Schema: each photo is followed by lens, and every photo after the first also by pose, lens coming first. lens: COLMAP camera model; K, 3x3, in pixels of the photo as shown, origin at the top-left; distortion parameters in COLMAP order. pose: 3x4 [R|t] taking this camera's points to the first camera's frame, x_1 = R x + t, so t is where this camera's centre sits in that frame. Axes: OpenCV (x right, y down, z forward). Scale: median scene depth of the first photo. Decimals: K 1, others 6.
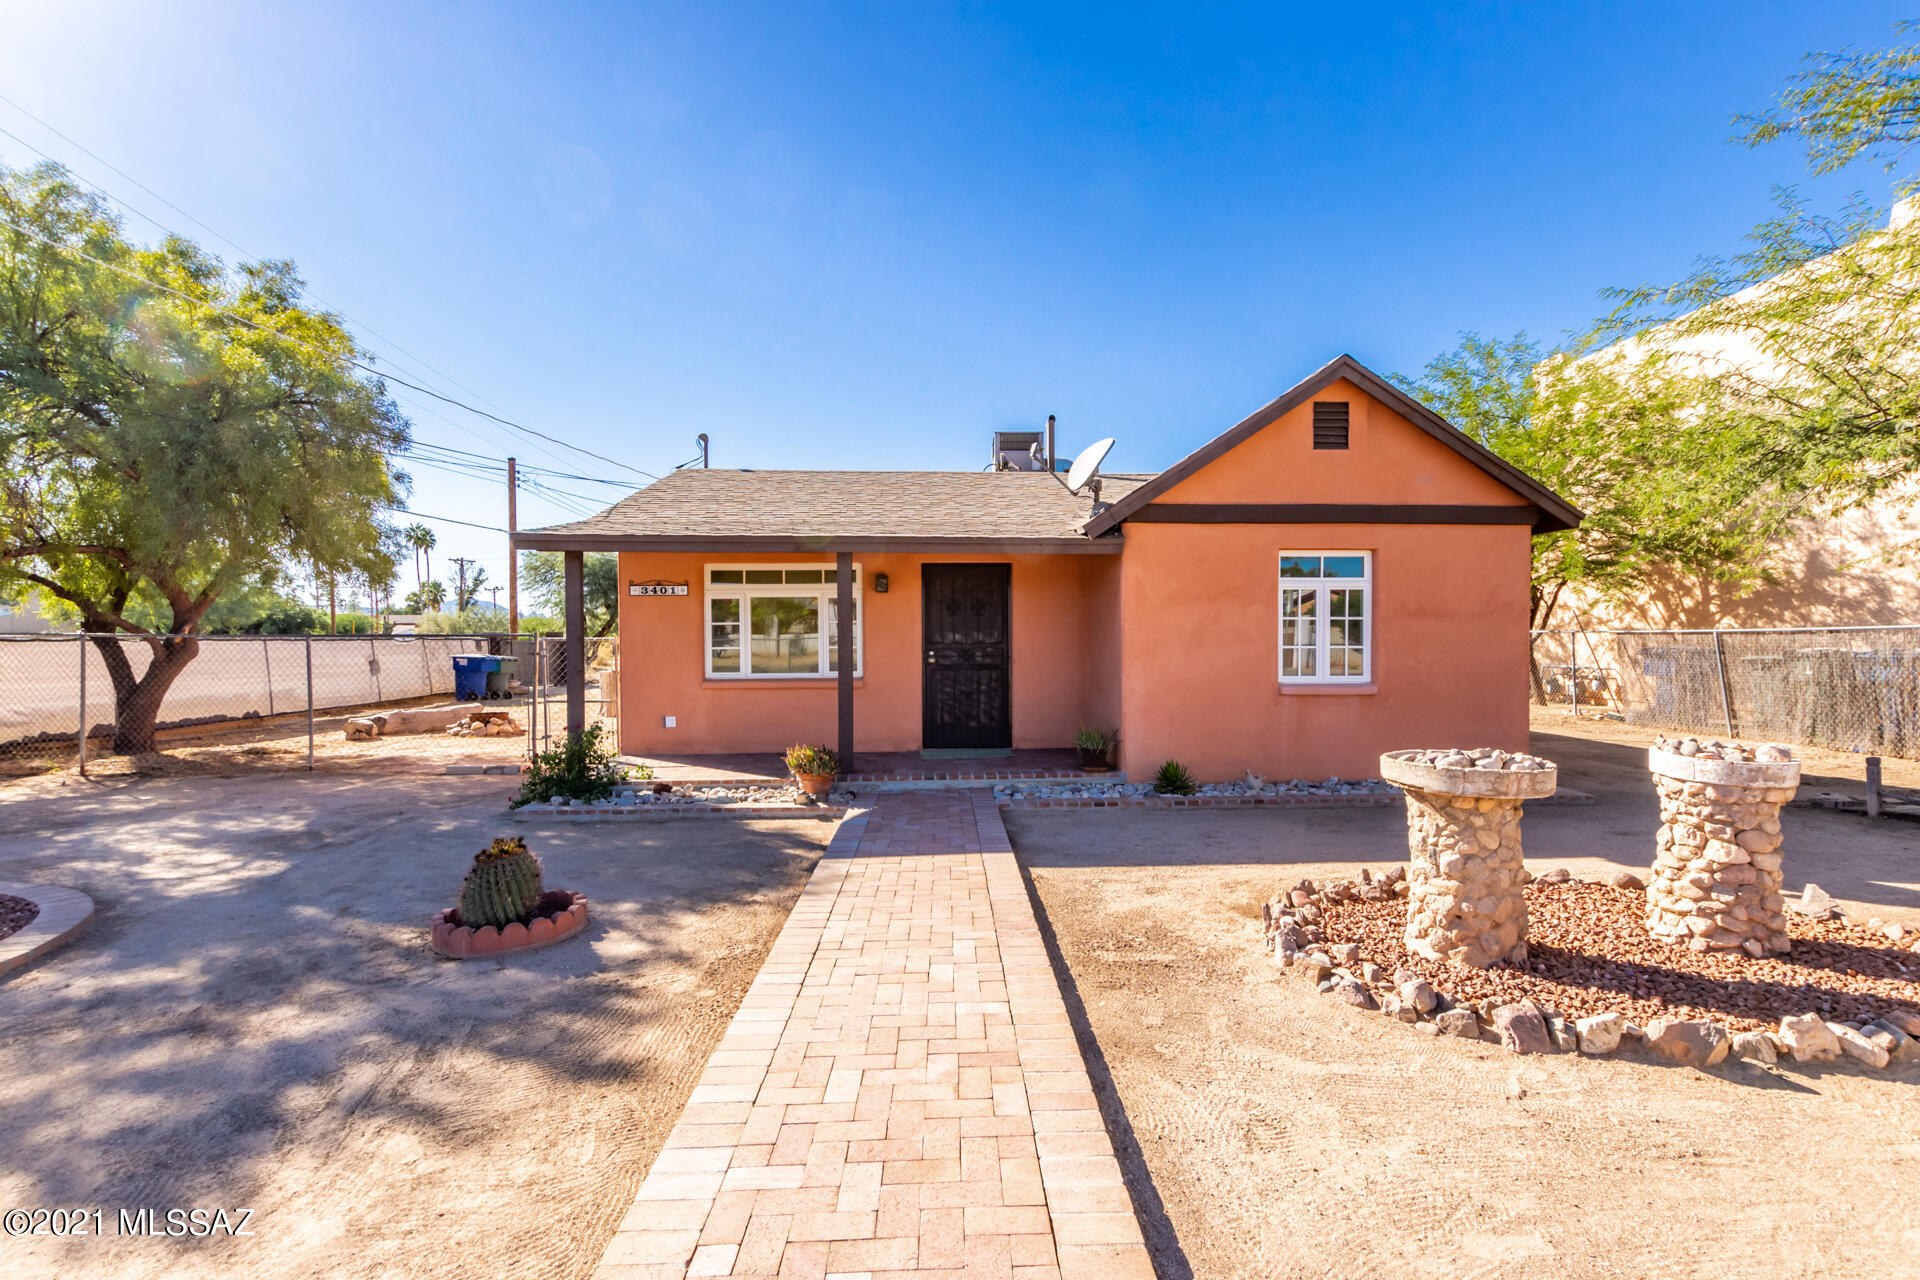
lens RADIAL K [[876.2, 0, 963.0], [0, 876.2, 647.3], [0, 0, 1]] dist [0.010801, -0.004889]
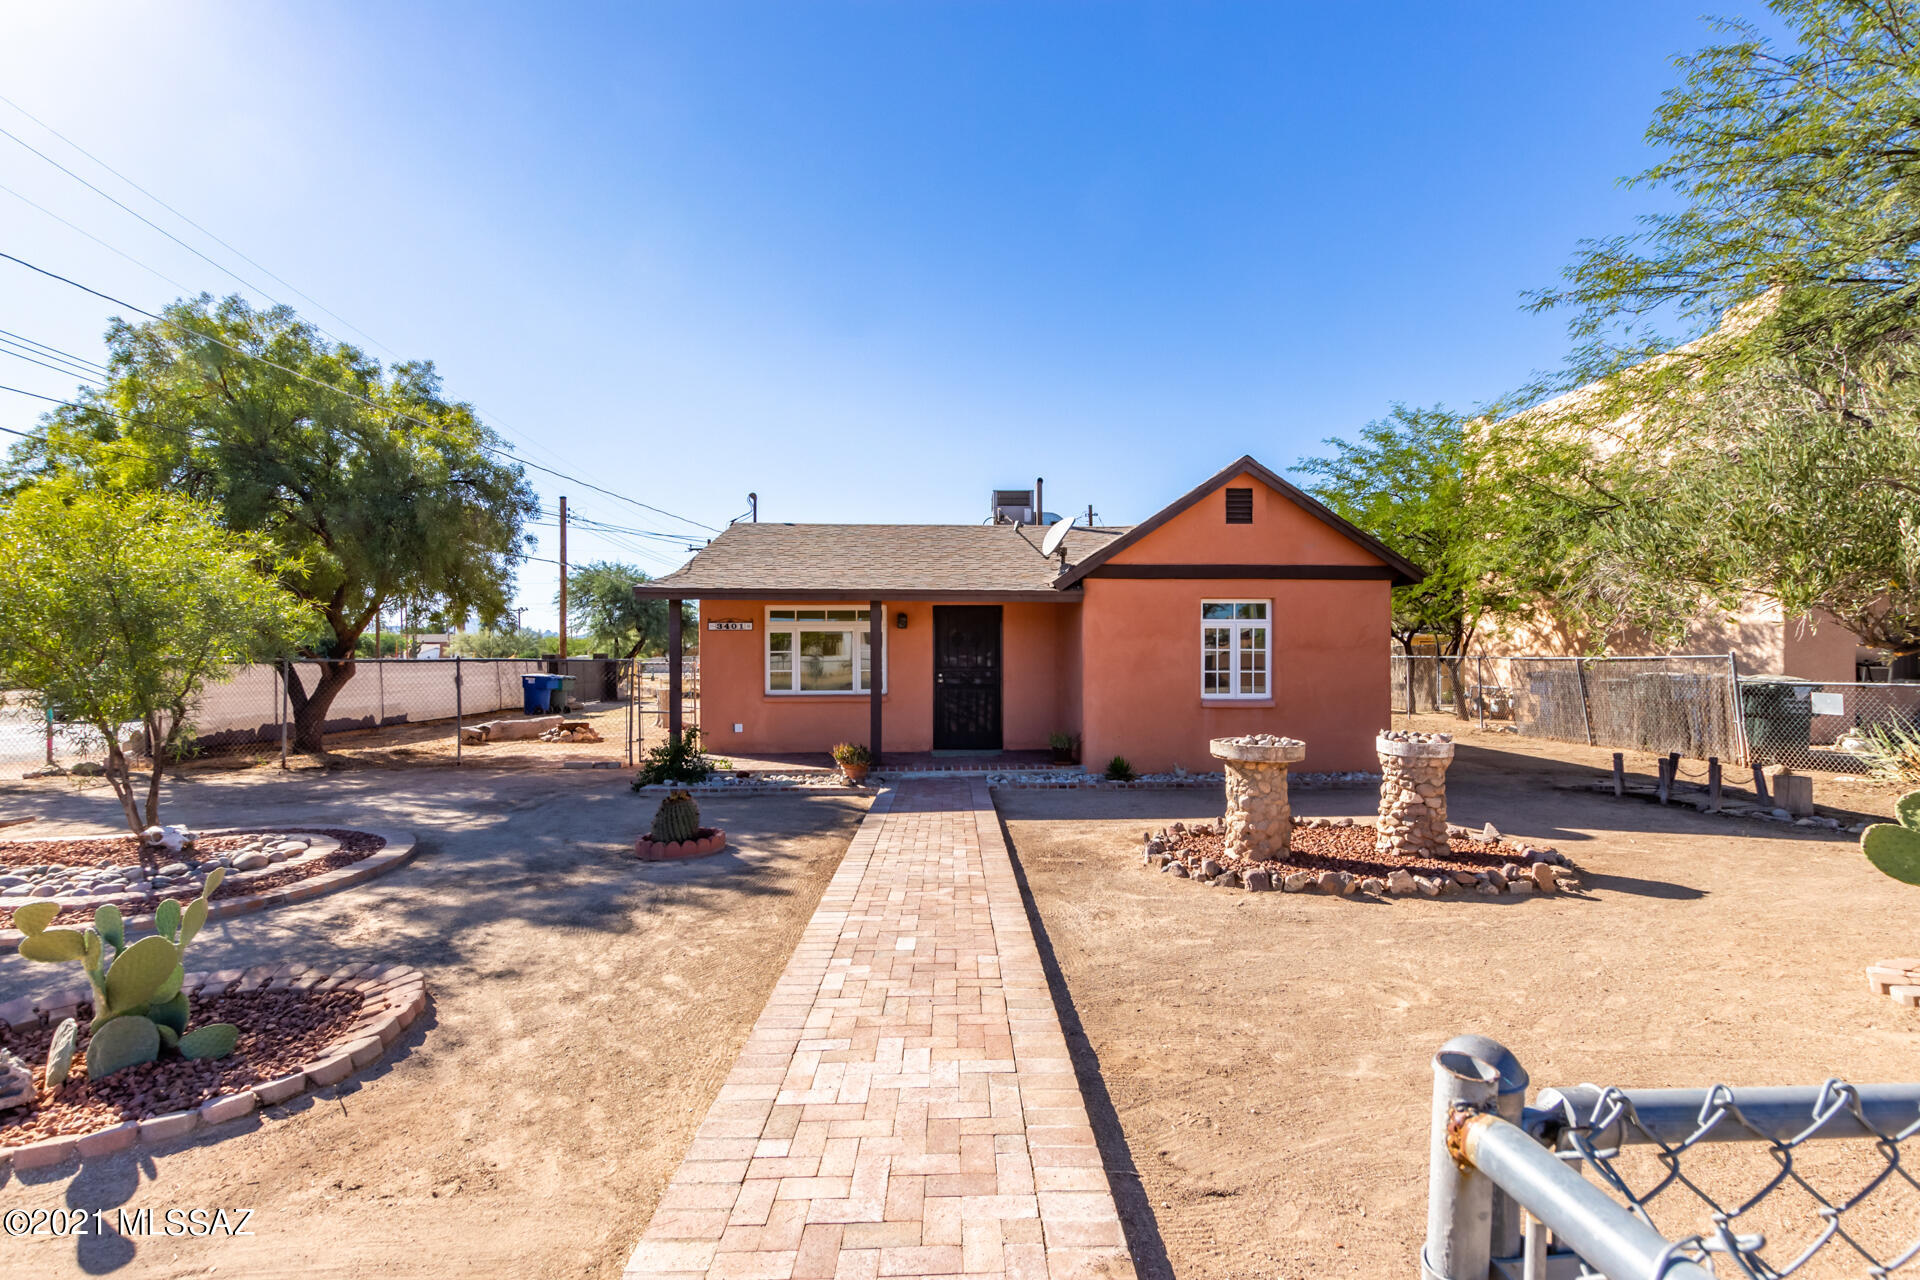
lens RADIAL K [[876.2, 0, 963.0], [0, 876.2, 647.3], [0, 0, 1]] dist [0.010801, -0.004889]
pose [[0.999954, 0.002236, -0.009332, 0.010741], [-0.002438, 0.999763, -0.021645, -0.007570], [0.009281, 0.021666, 0.999722, -0.332918]]
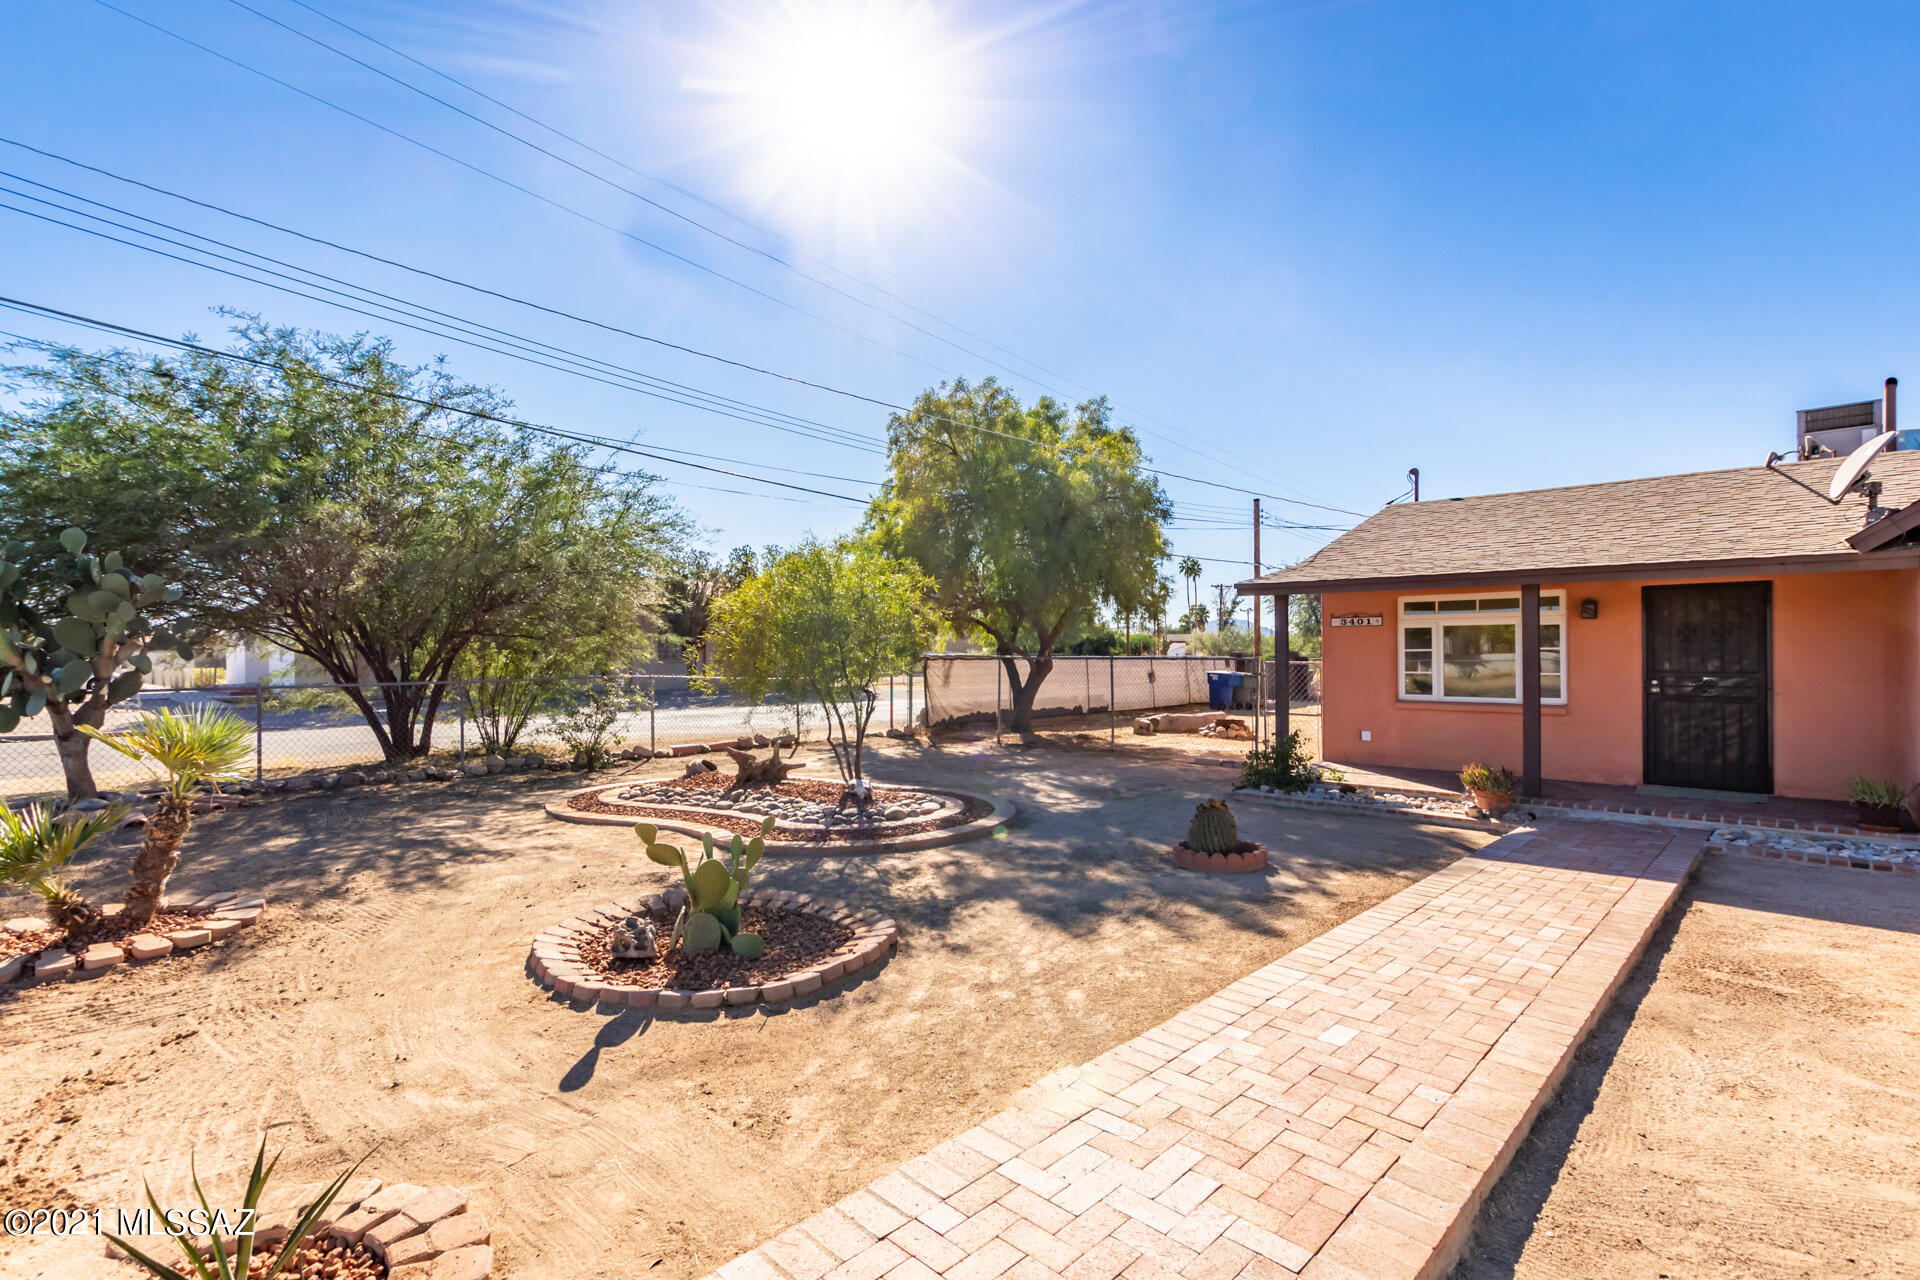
lens RADIAL K [[878.7, 0, 967.3], [0, 878.7, 643.3], [0, 0, 1]] dist [0.002612, -0.000287]
pose [[0.694991, -0.005167, -0.719000, 0.150518], [-0.010686, 0.999790, -0.017513, -0.011896], [0.718939, 0.019855, 0.694789, -0.202967]]
